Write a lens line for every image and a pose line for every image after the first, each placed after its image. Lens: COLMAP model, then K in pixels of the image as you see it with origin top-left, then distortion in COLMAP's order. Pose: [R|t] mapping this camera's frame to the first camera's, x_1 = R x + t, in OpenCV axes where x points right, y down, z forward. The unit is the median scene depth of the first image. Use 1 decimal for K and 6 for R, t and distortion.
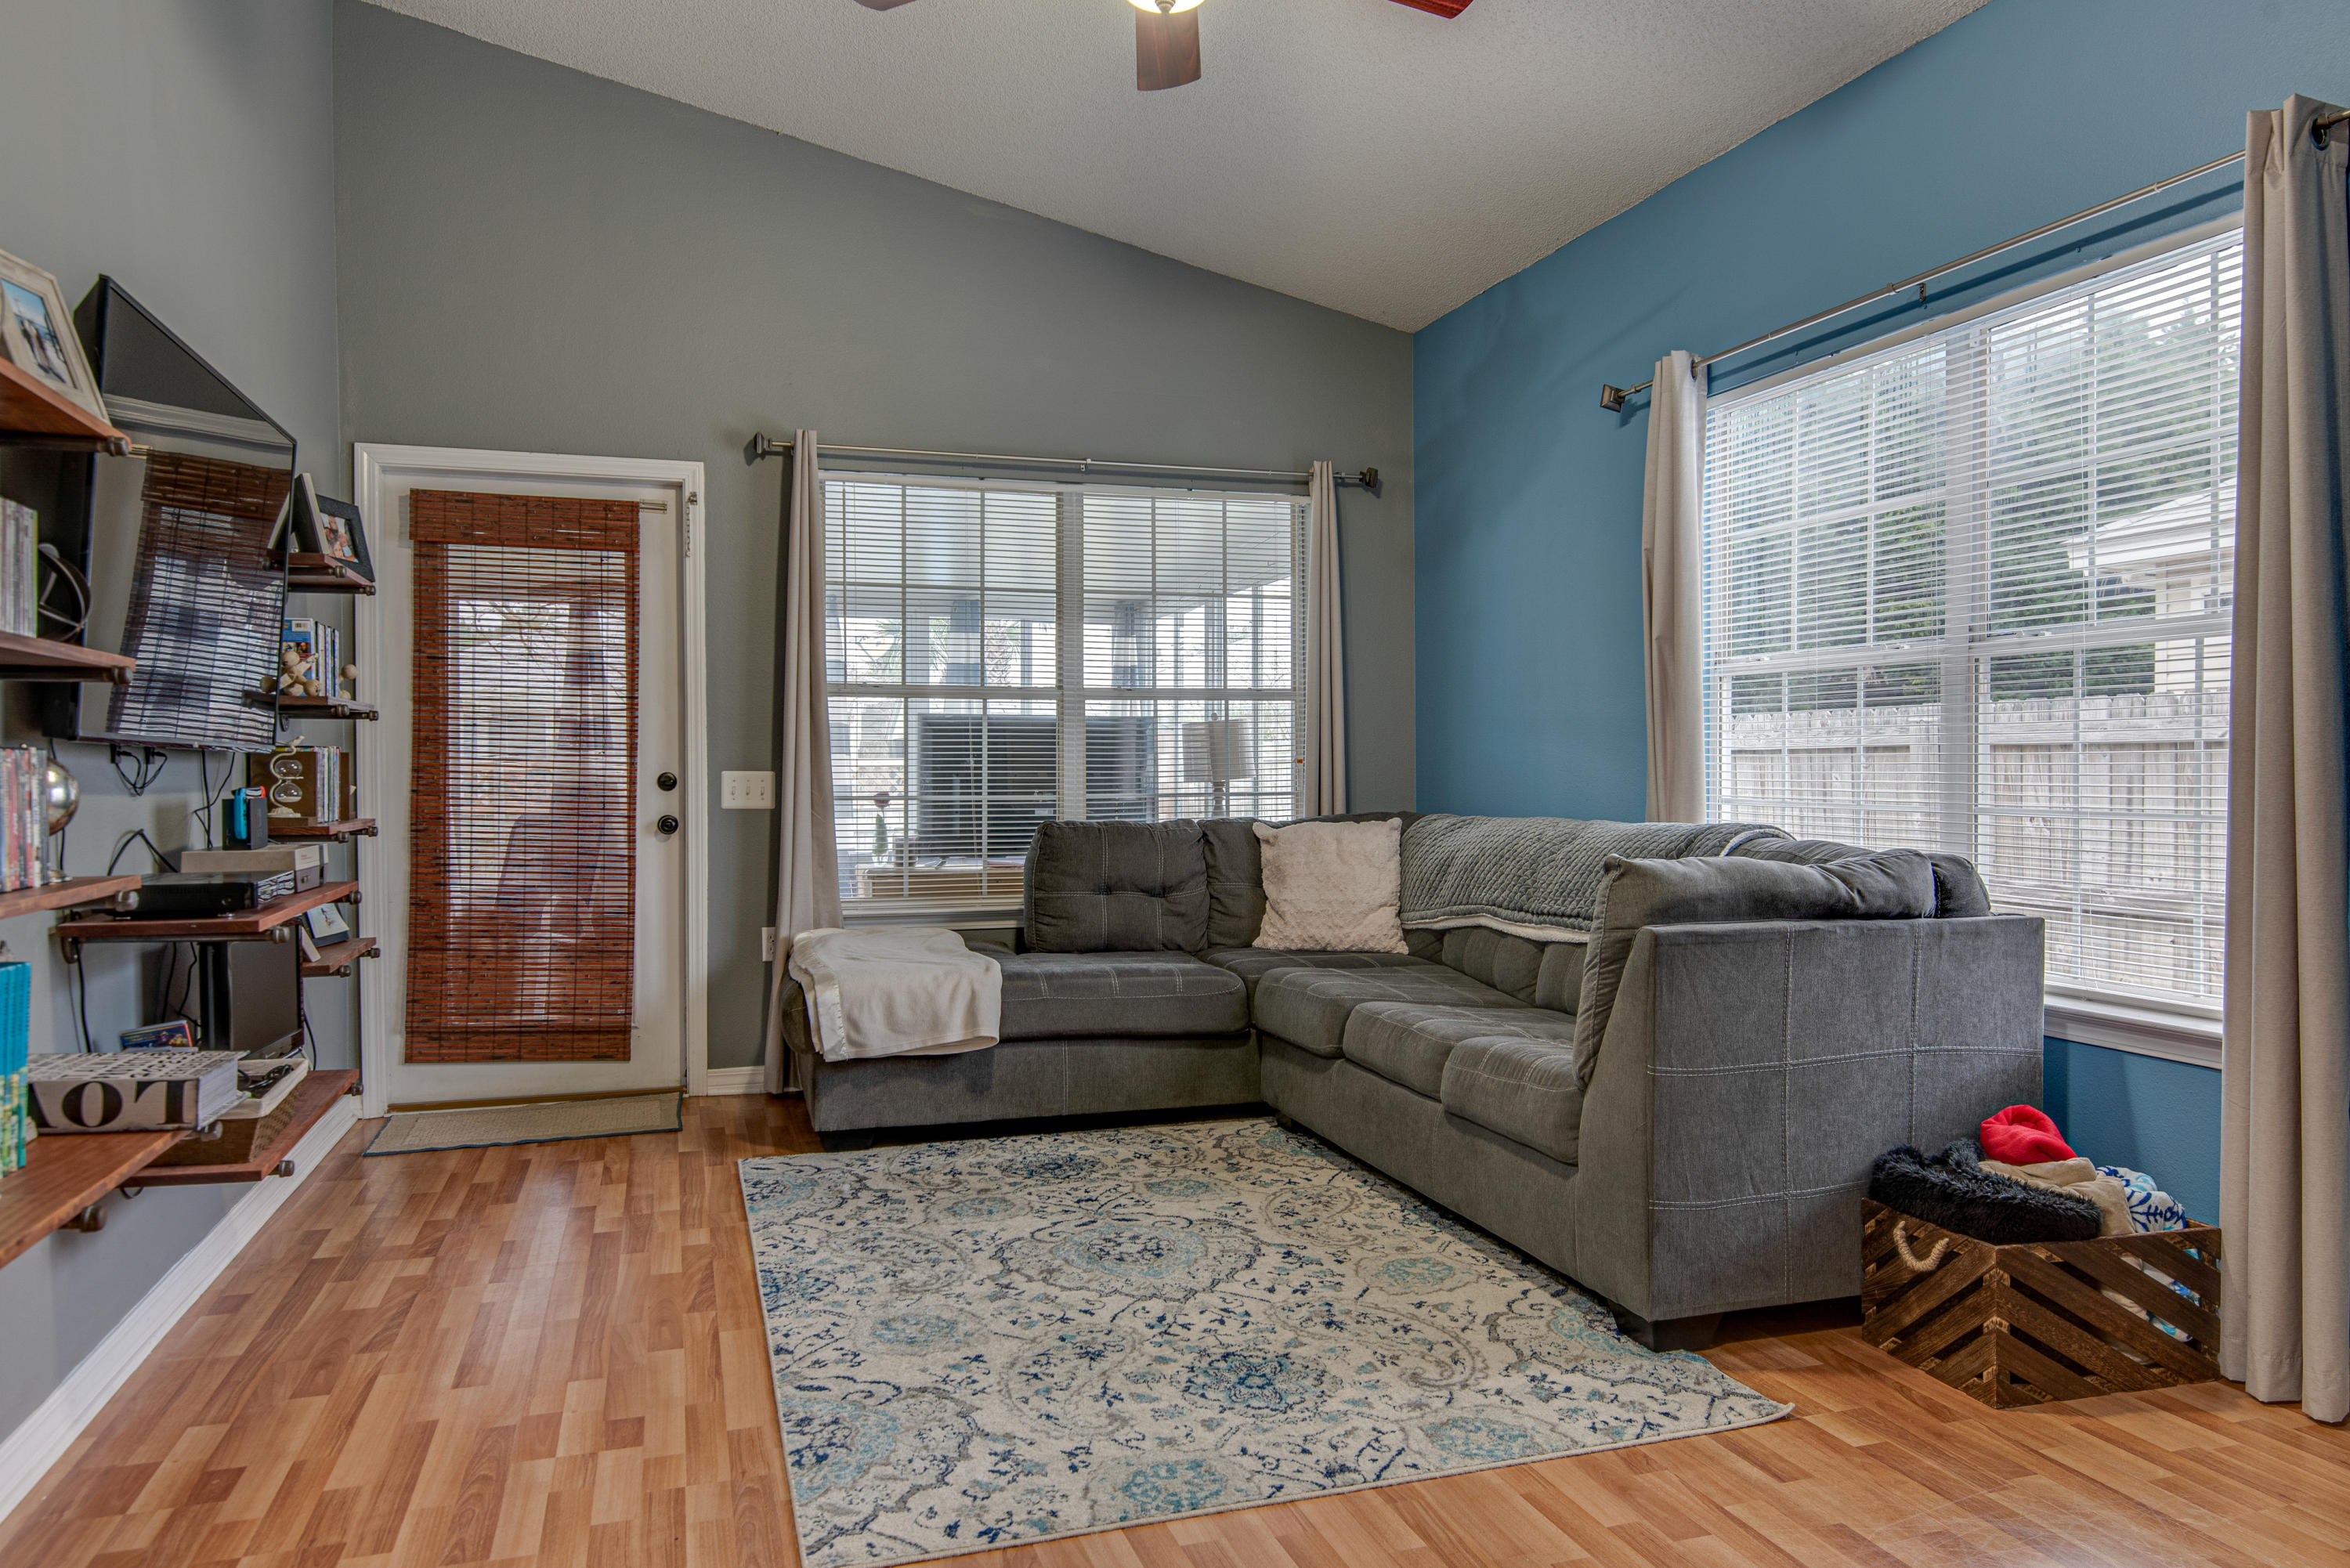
lens RADIAL K [[1526.7, 0, 1191.0], [0, 1526.7, 796.6], [0, 0, 1]] dist [0.002129, -0.004683]
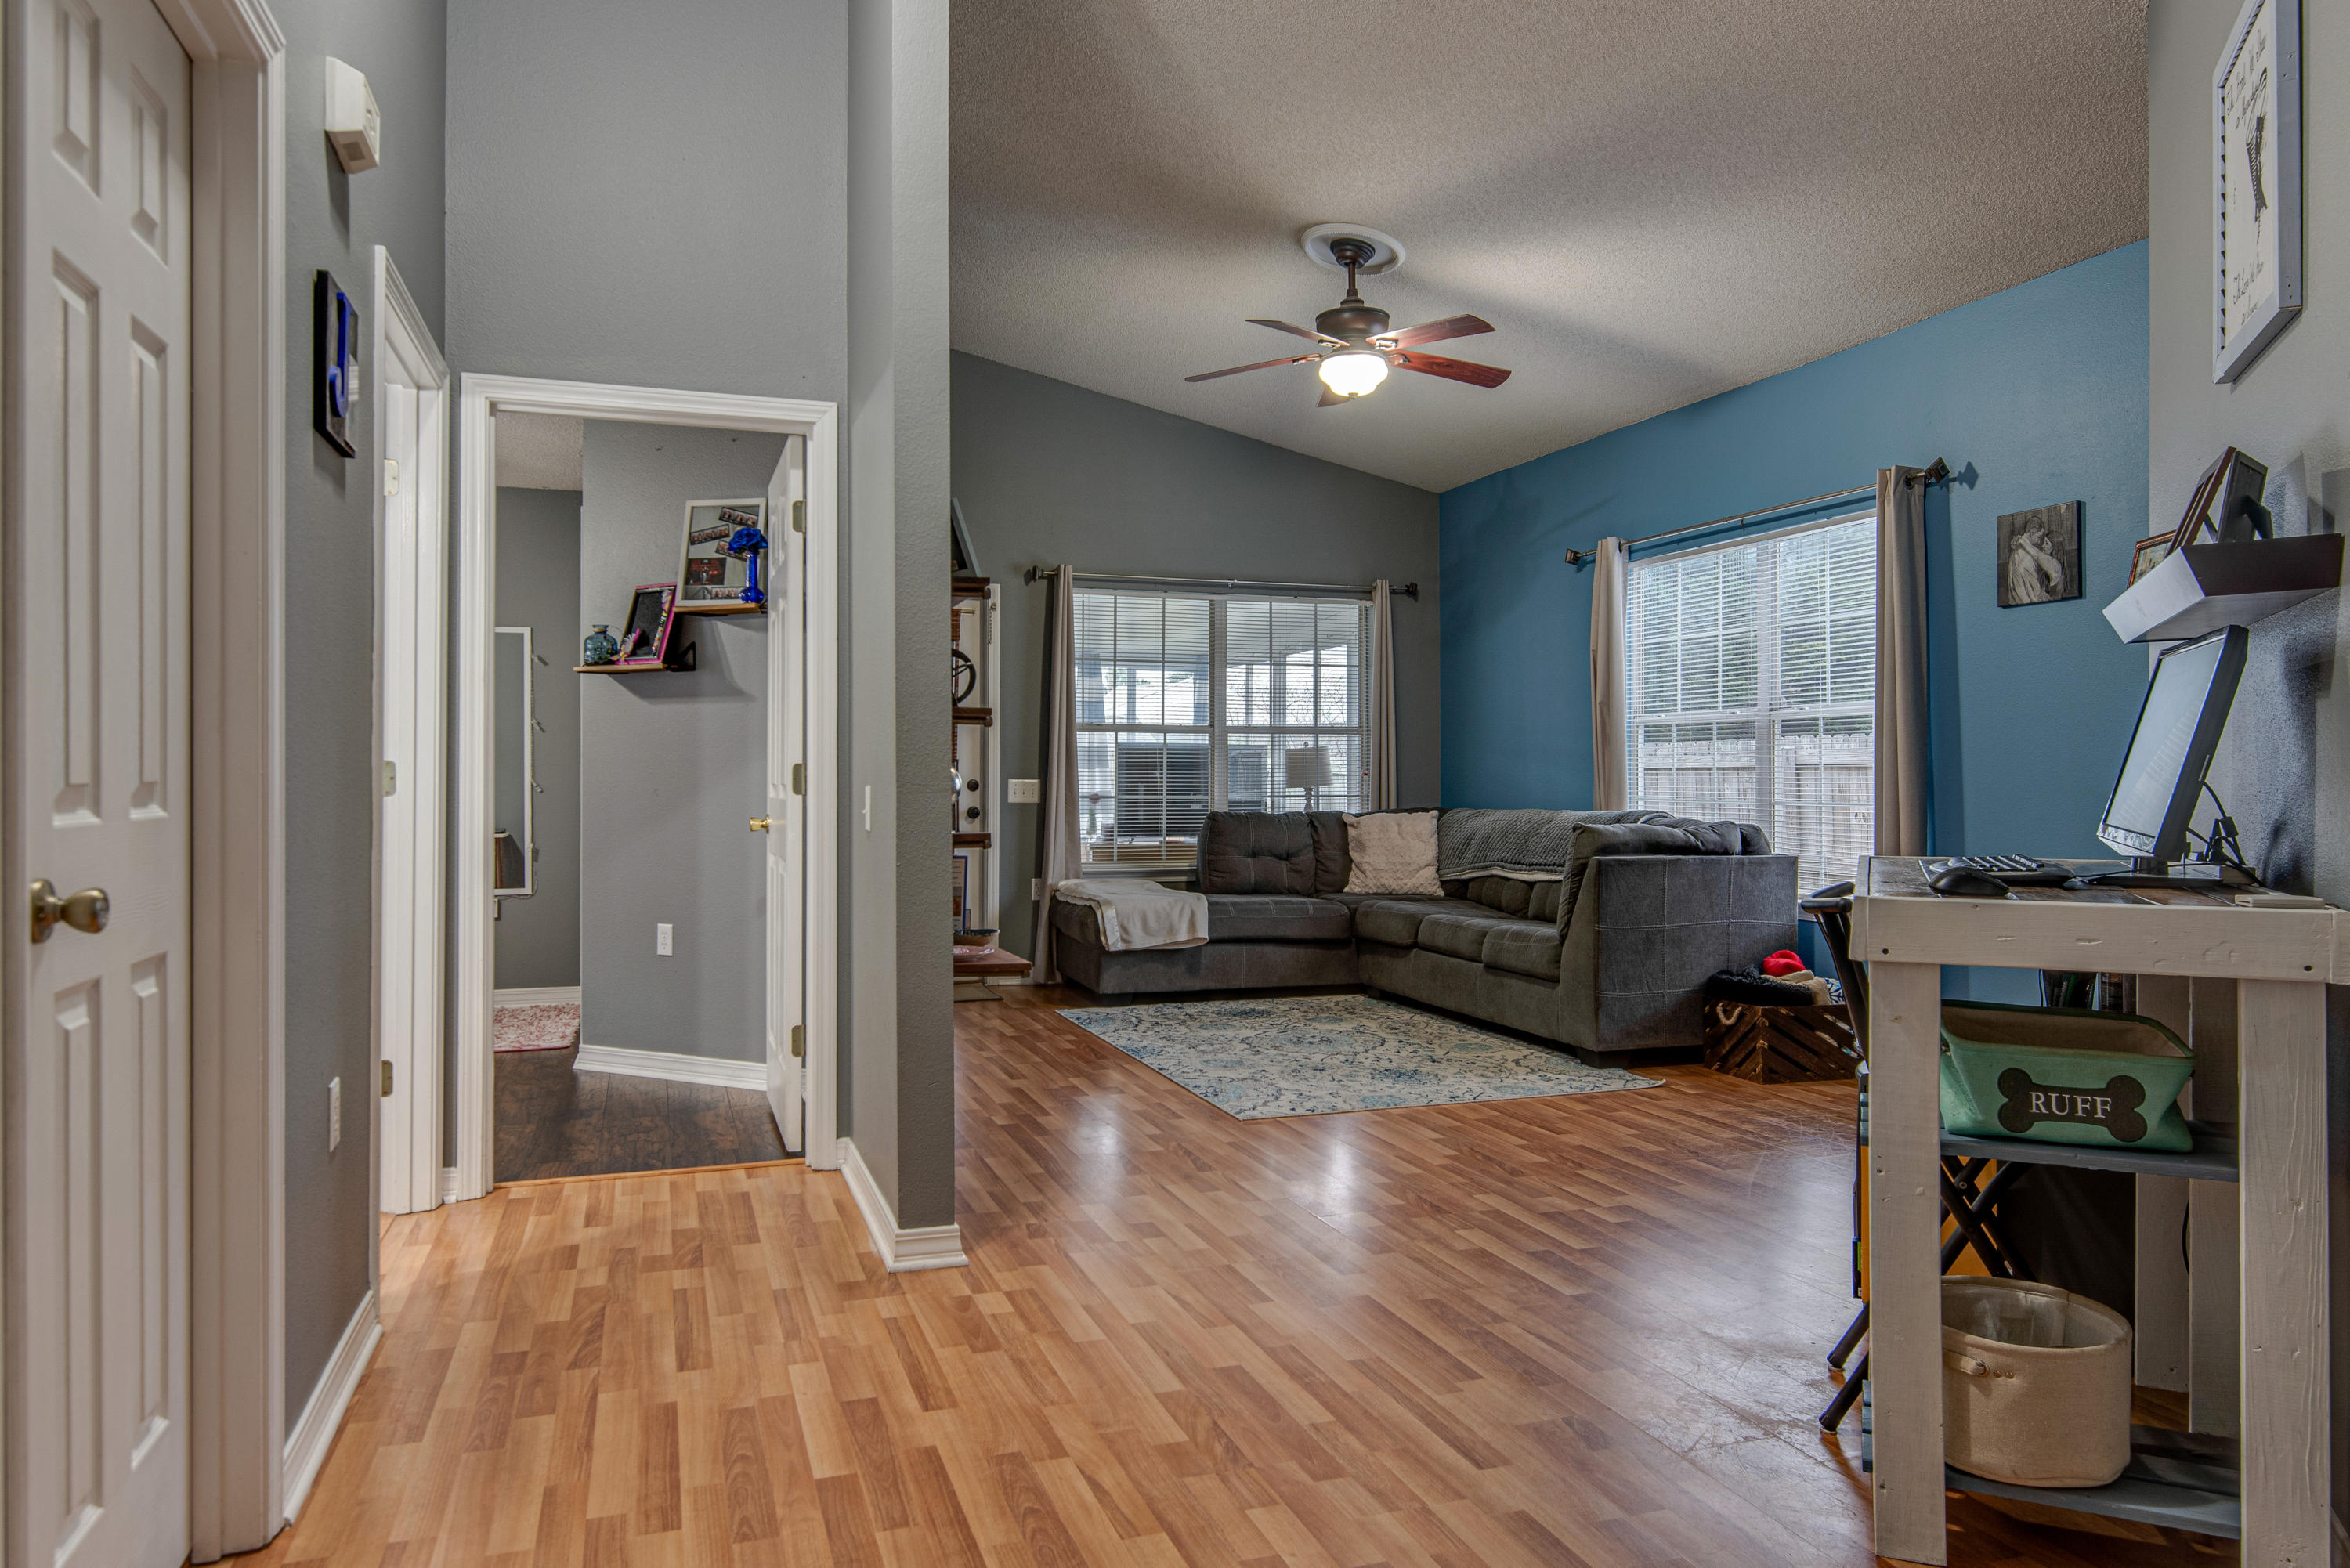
lens RADIAL K [[1417.6, 0, 1186.7], [0, 1417.6, 770.5], [0, 0, 1]] dist [0.015639, -0.004622]
pose [[0.999914, 0.004136, 0.012415, -0.198341], [-0.003823, 0.999679, -0.025060, 0.014852], [-0.012515, 0.025010, 0.999609, -0.653929]]
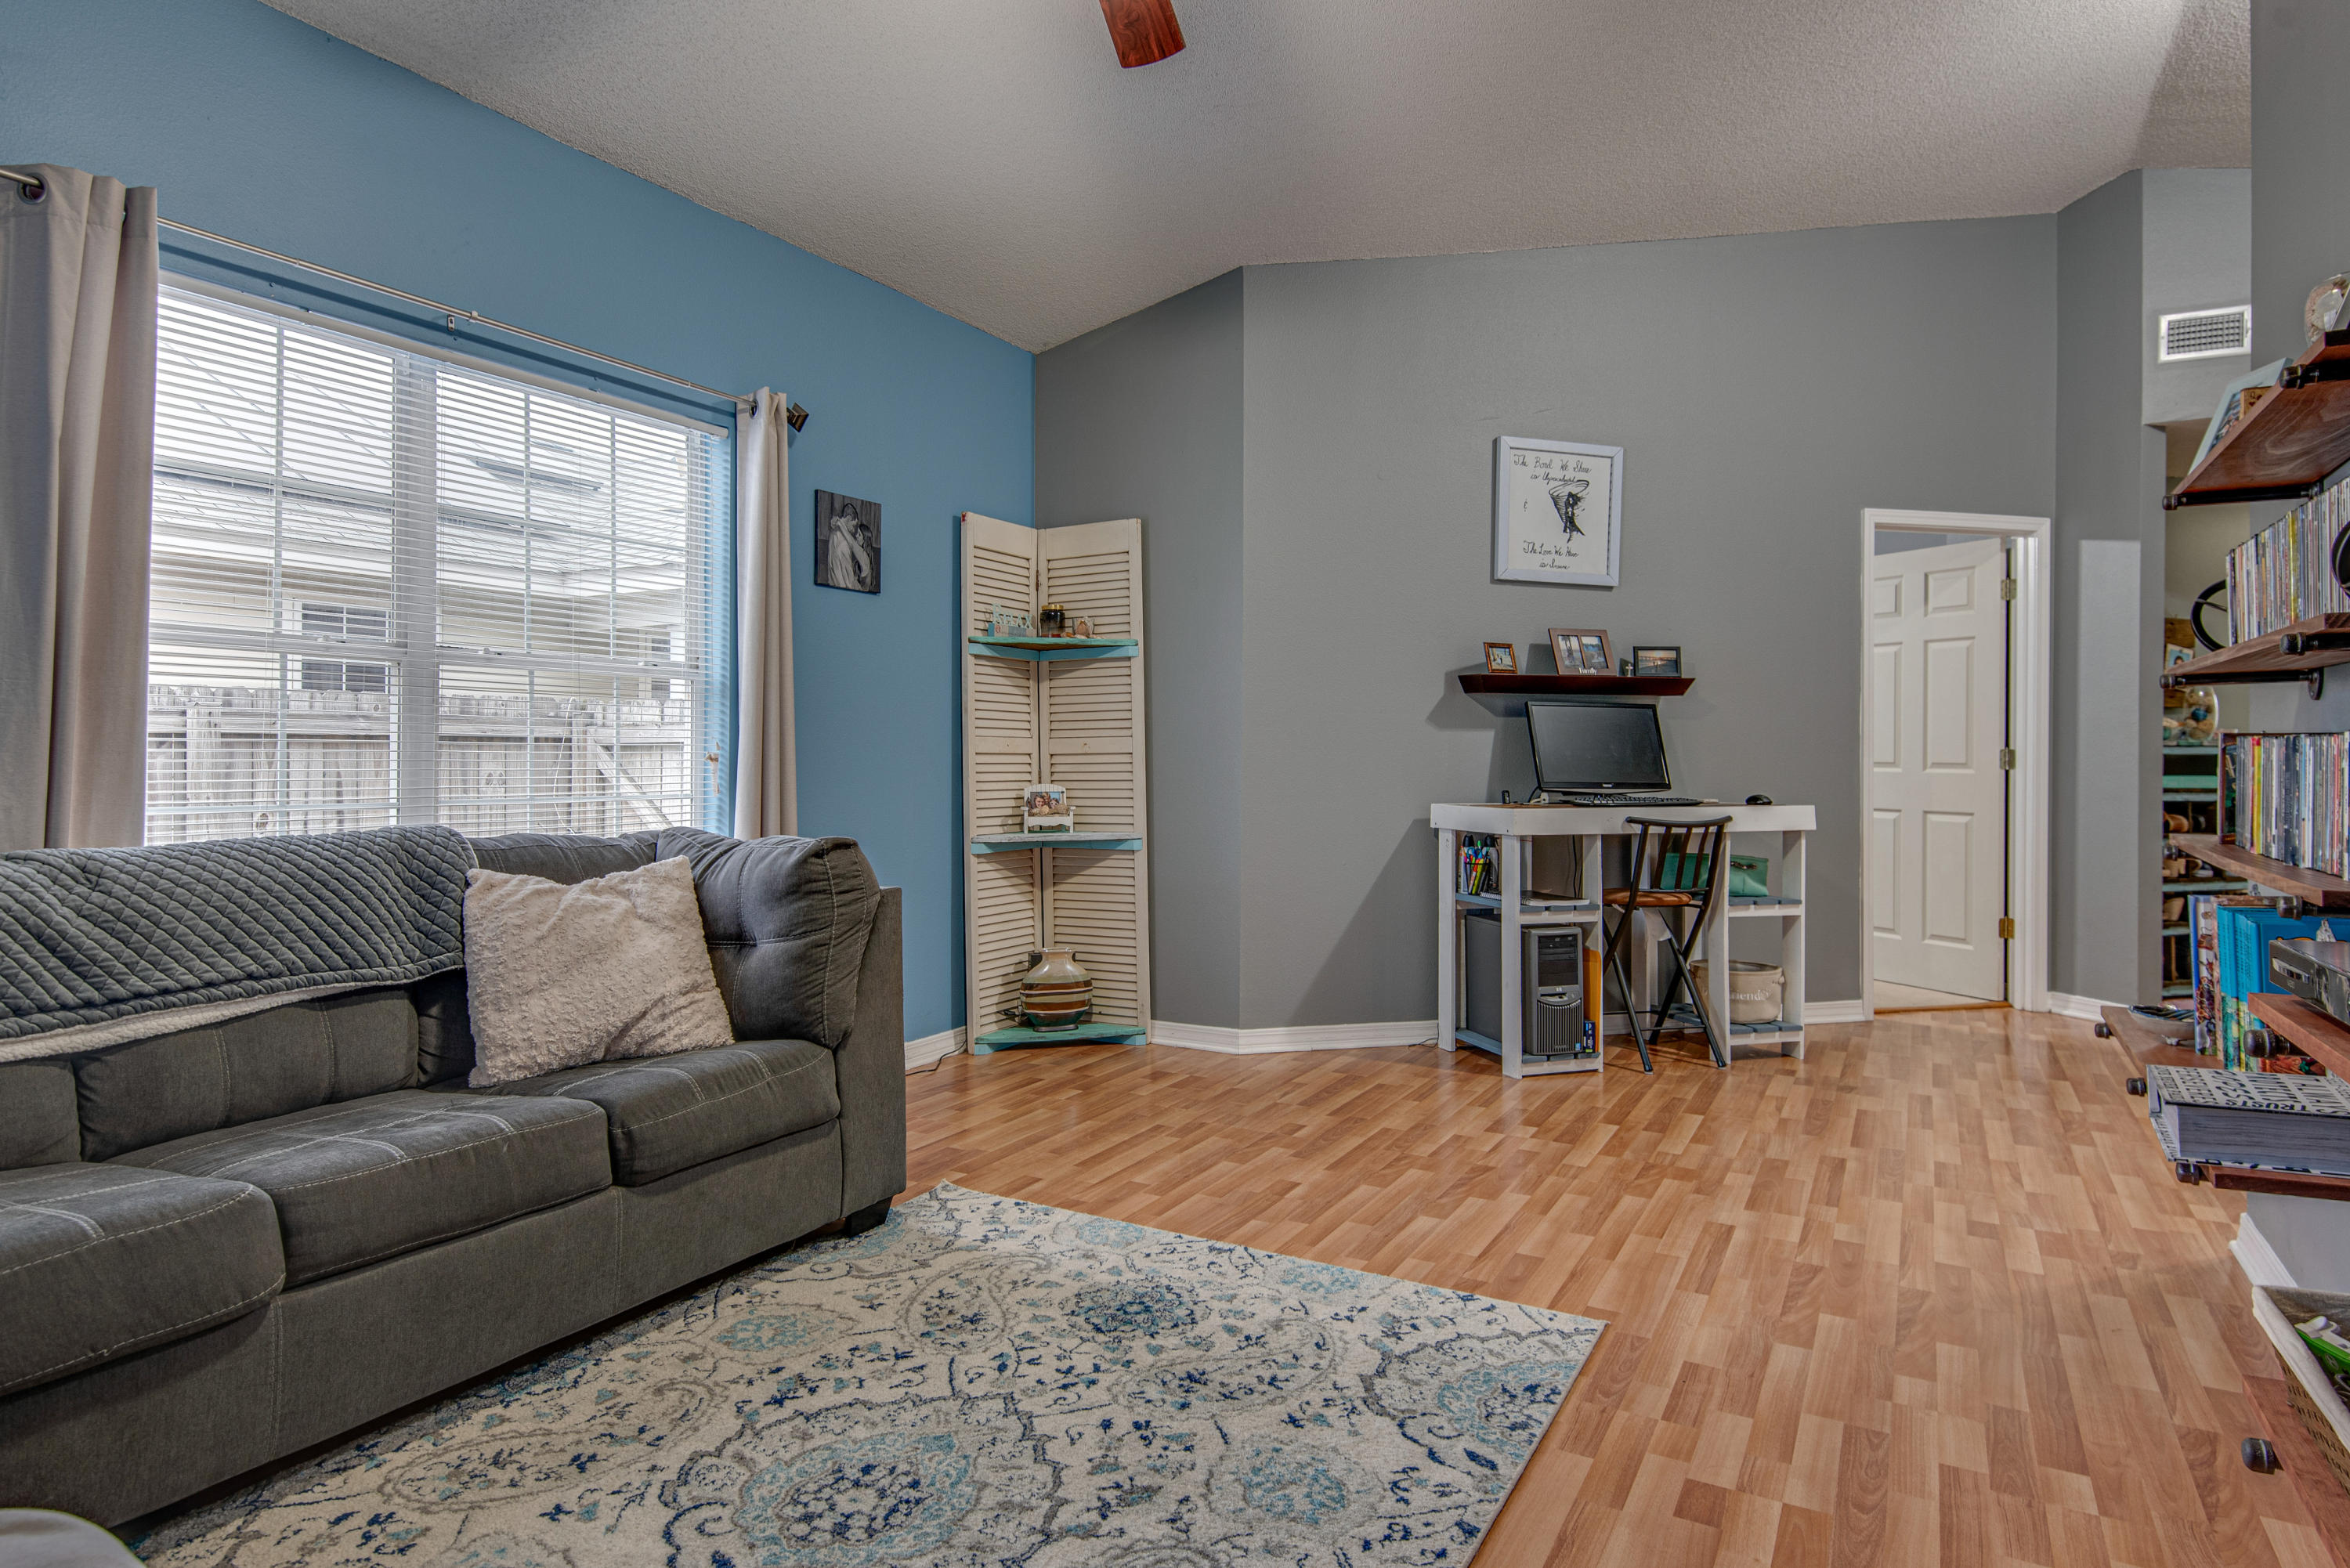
lens RADIAL K [[1401.7, 0, 1068.0], [0, 1401.7, 744.8], [0, 0, 1]] dist [0.023022, -0.006071]
pose [[-0.638361, 0.012170, 0.769641, -0.520814], [0.017735, 0.999842, -0.001100, -0.021950], [-0.769533, 0.012947, -0.638476, 1.212195]]
